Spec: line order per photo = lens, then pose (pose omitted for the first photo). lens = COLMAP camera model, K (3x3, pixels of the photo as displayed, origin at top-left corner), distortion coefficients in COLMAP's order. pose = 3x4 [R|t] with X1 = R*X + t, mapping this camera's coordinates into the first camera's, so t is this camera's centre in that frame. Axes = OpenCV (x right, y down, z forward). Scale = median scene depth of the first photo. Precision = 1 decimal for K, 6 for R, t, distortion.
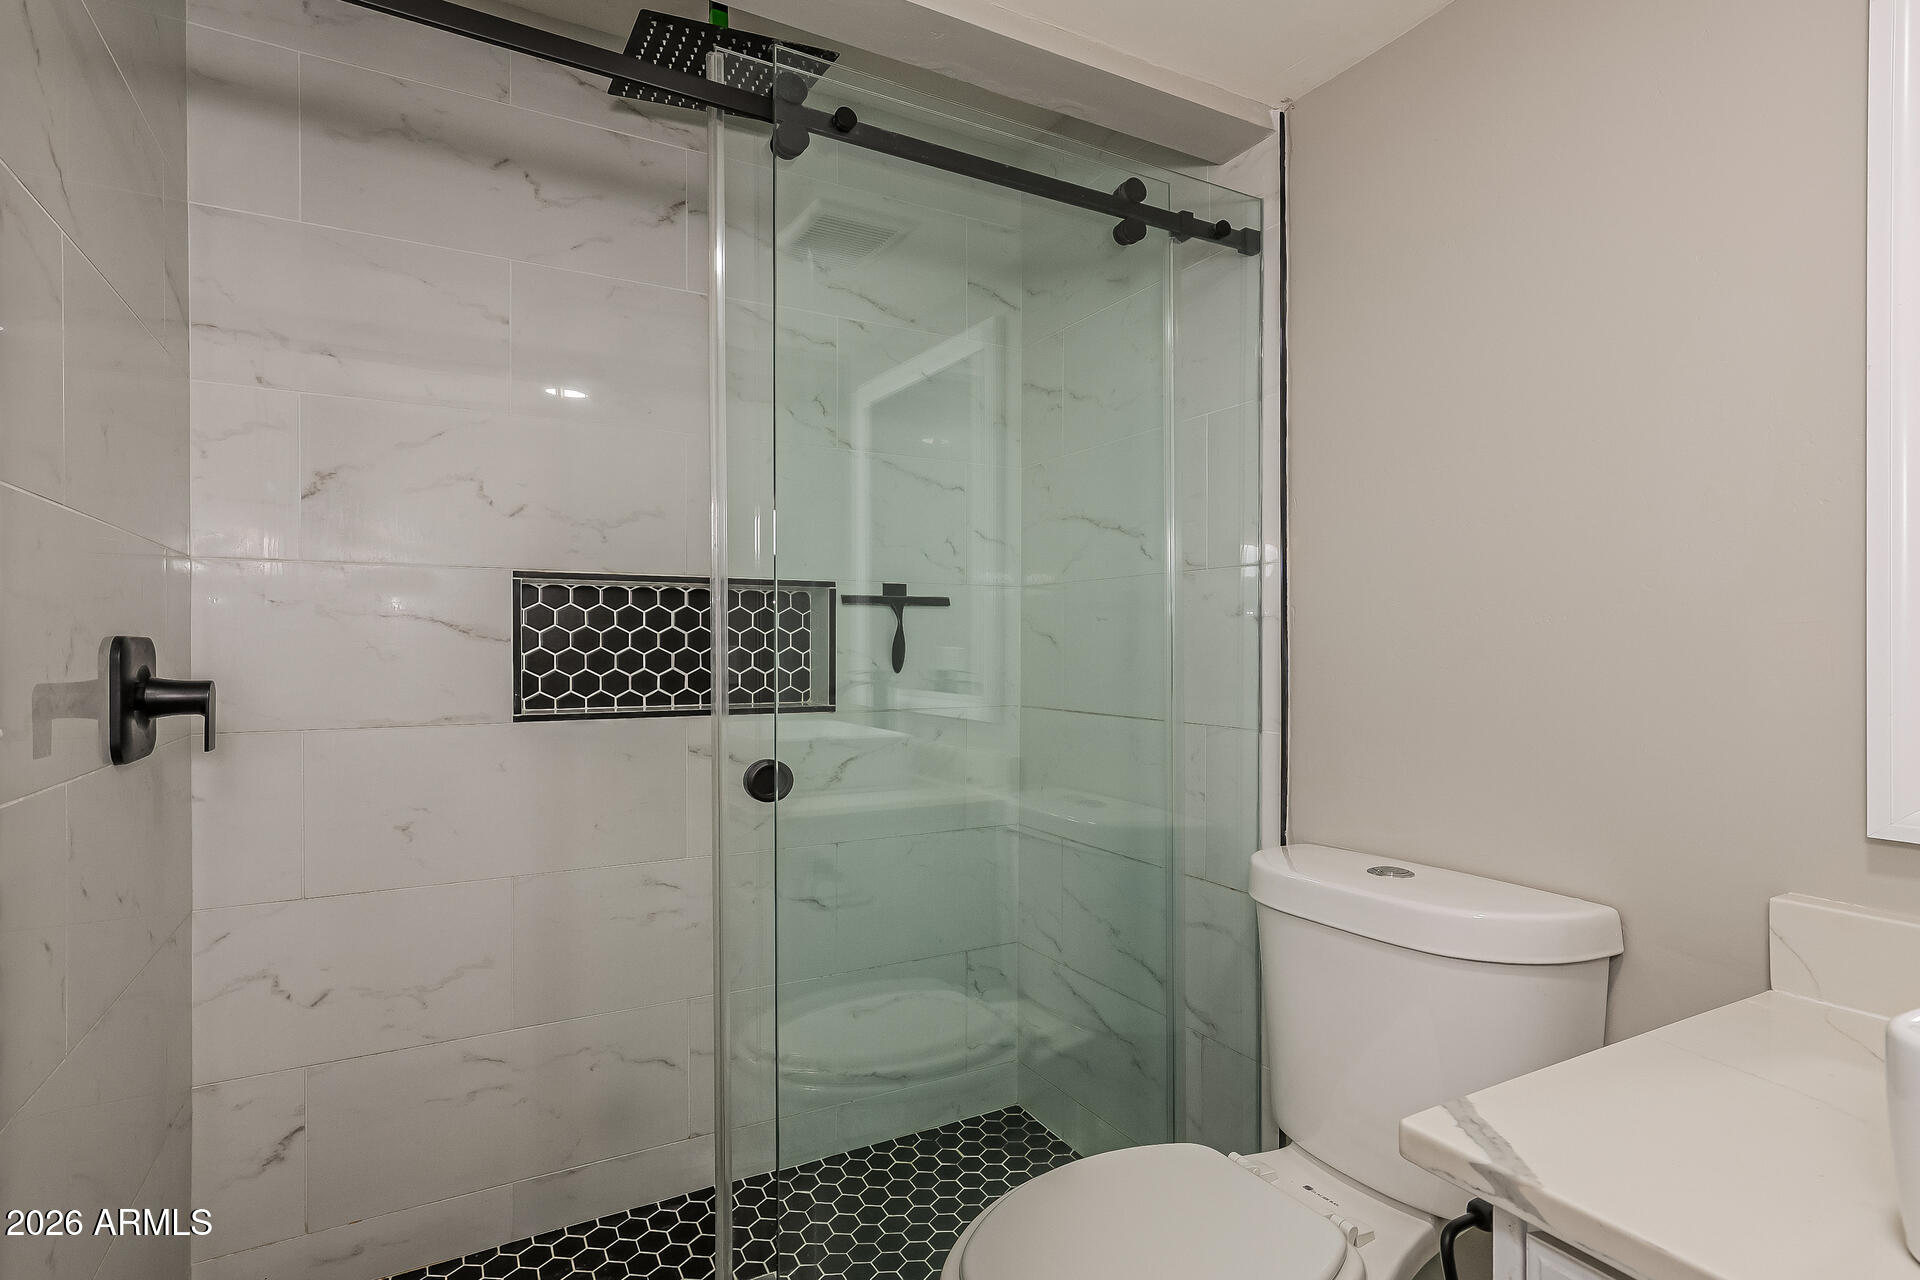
lens RADIAL K [[983.7, 0, 963.0], [0, 983.7, 658.7], [0, 0, 1]] dist [0.000638, 0.000884]
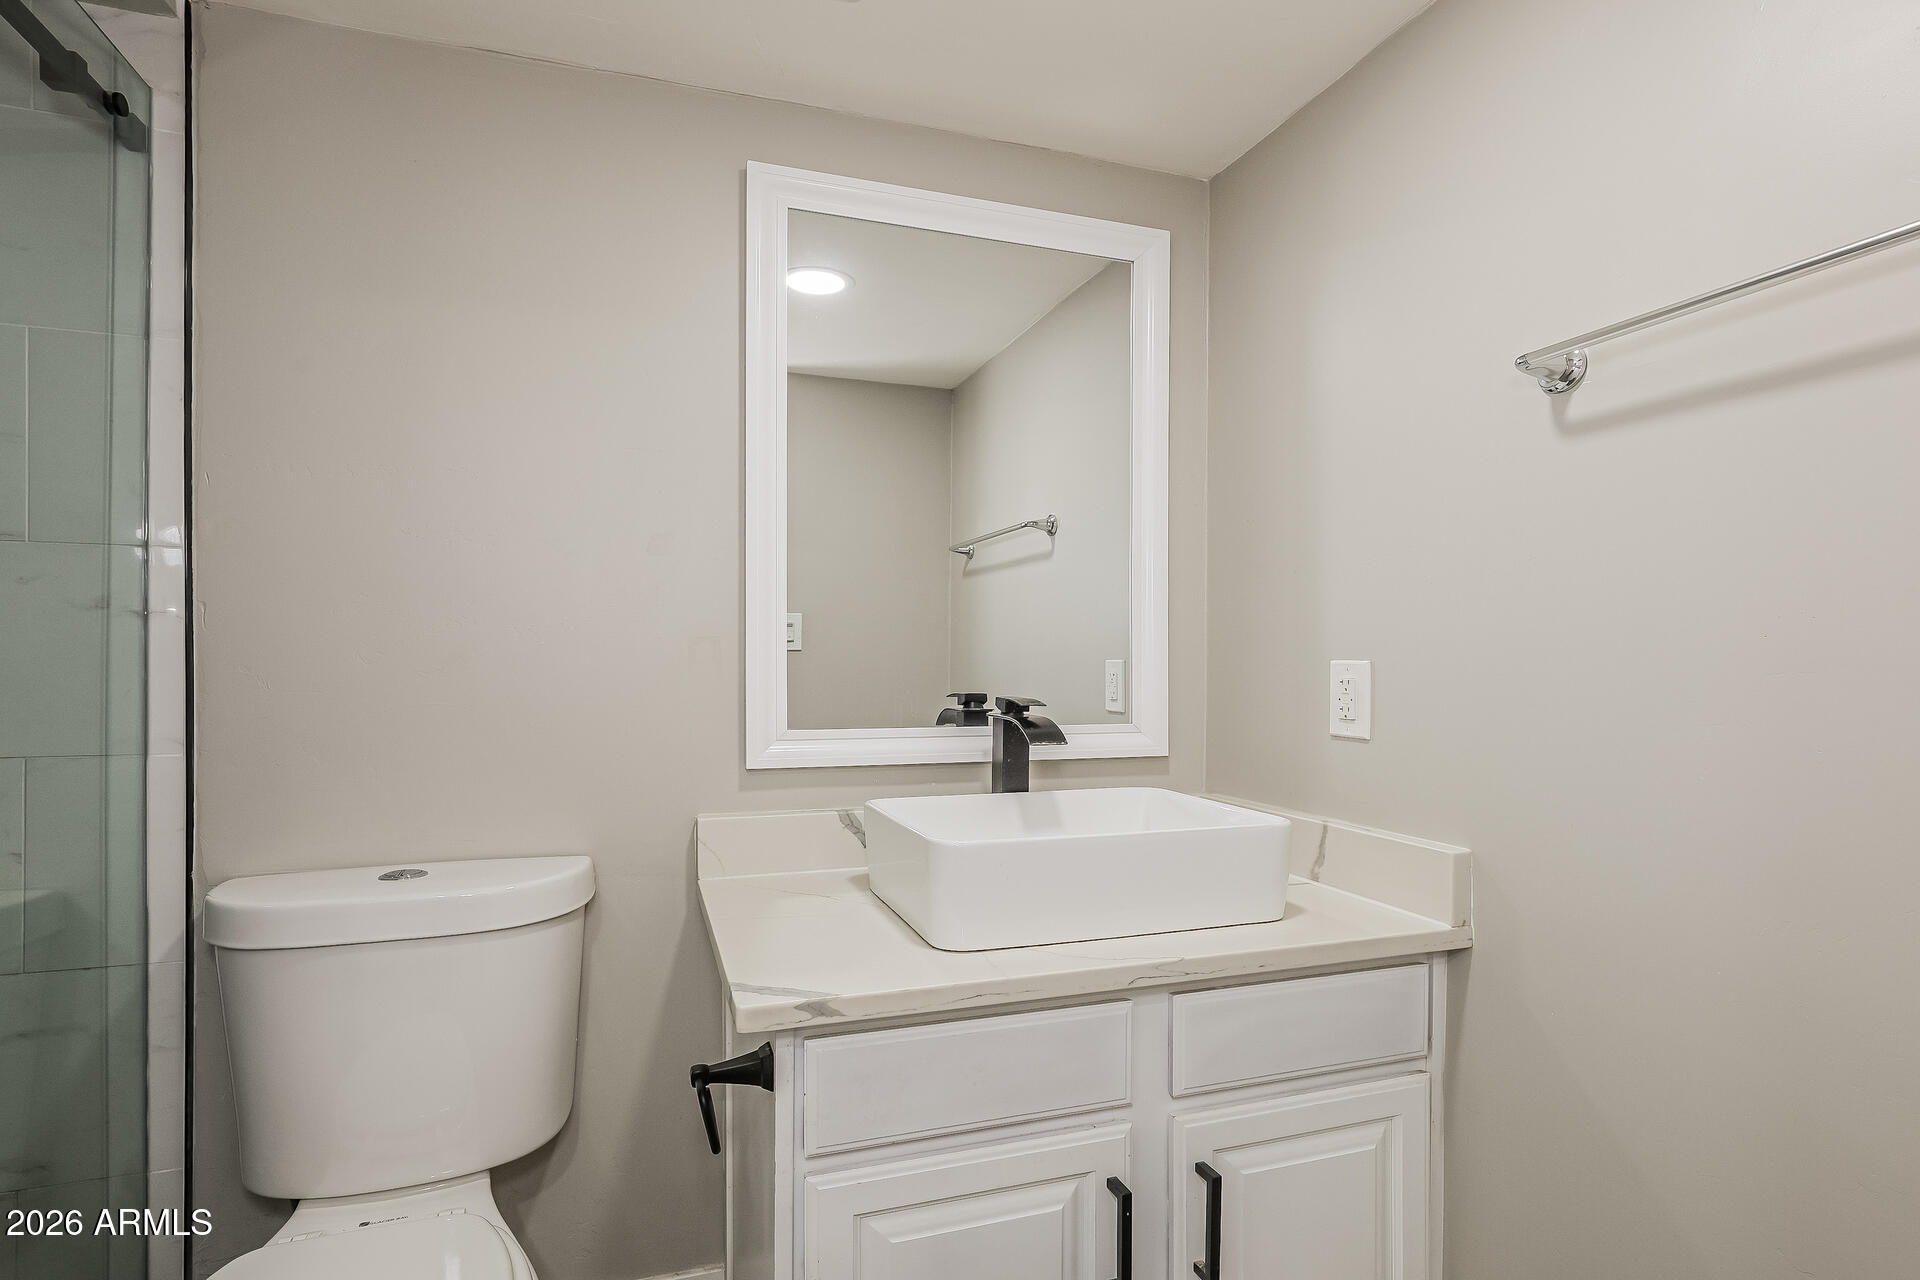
lens RADIAL K [[983.7, 0, 963.0], [0, 983.7, 658.7], [0, 0, 1]] dist [0.000638, 0.000884]
pose [[0.158201, -0.002328, 0.987404, -0.388465], [0.003233, 0.999993, 0.001839, -0.003518], [-0.987402, 0.002901, 0.158208, 0.227106]]
